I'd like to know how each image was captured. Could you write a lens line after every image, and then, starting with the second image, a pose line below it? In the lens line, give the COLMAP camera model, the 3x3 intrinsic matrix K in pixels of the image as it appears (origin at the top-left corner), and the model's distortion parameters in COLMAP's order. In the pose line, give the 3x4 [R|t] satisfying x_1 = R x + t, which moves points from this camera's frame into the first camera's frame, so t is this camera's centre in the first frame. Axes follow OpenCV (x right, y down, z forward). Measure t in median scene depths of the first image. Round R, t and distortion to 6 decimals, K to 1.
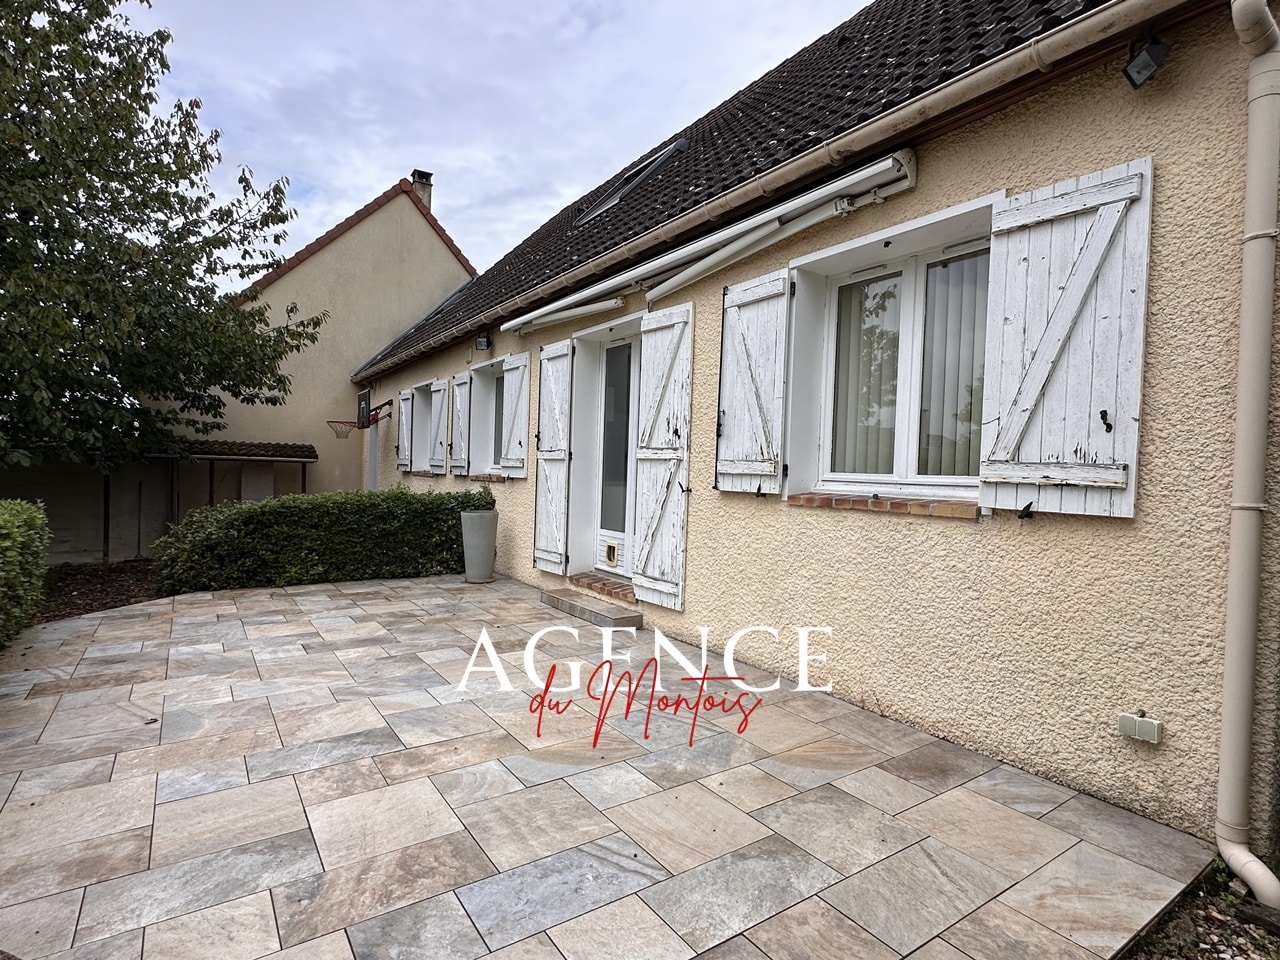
lens RADIAL K [[656.4, 0, 636.5], [0, 656.4, 479.2], [0, 0, 1]] dist [-0.001251, 0.000902]
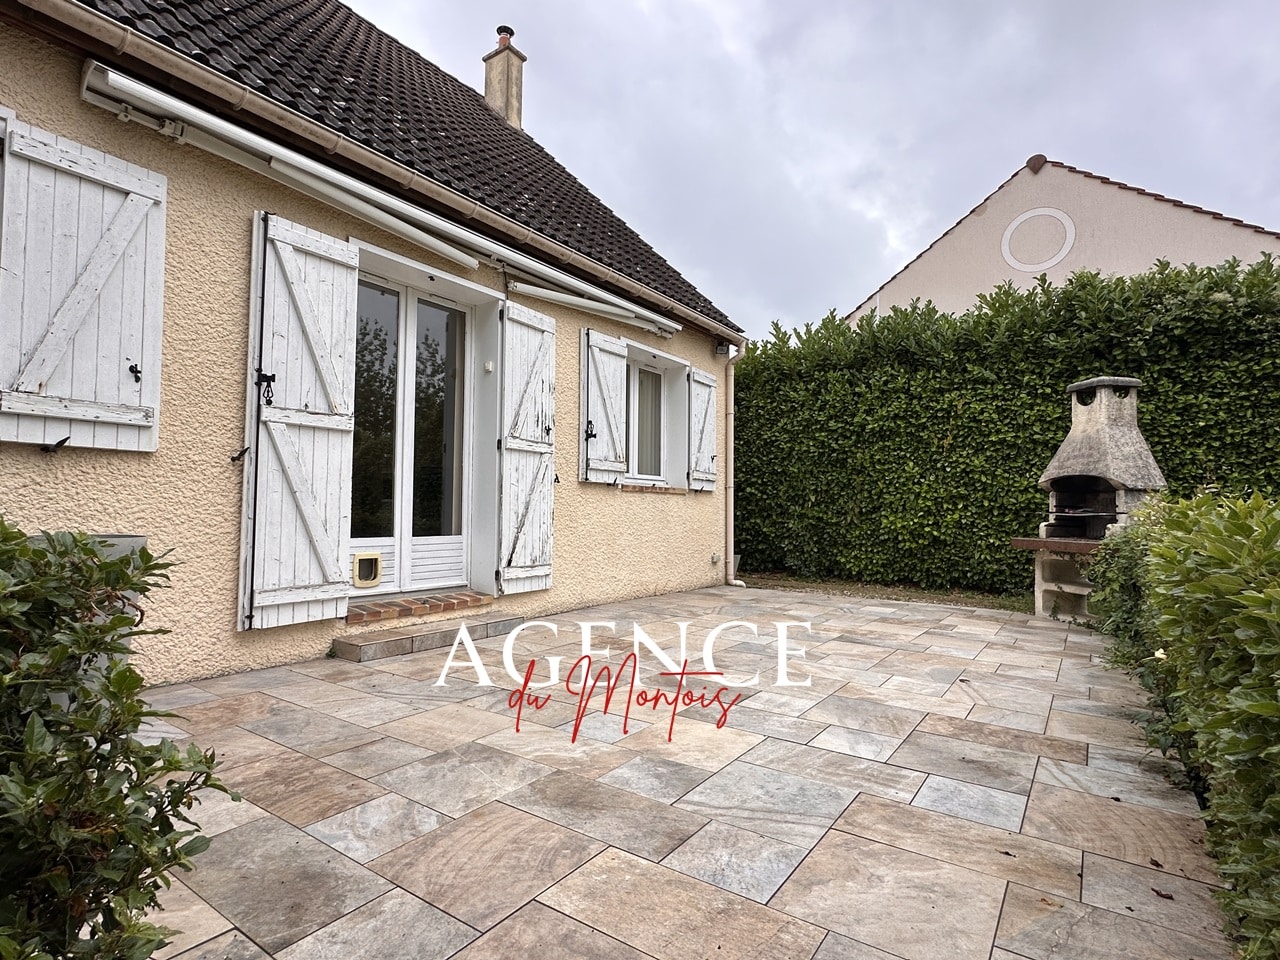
lens RADIAL K [[656.4, 0, 637.3], [0, 656.4, 481.8], [0, 0, 1]] dist [-0.001251, 0.000902]
pose [[-0.350502, 0.008072, 0.936527, -1.271382], [-0.009703, 0.999878, -0.012249, 0.036618], [-0.936512, -0.013380, -0.350381, 1.529729]]
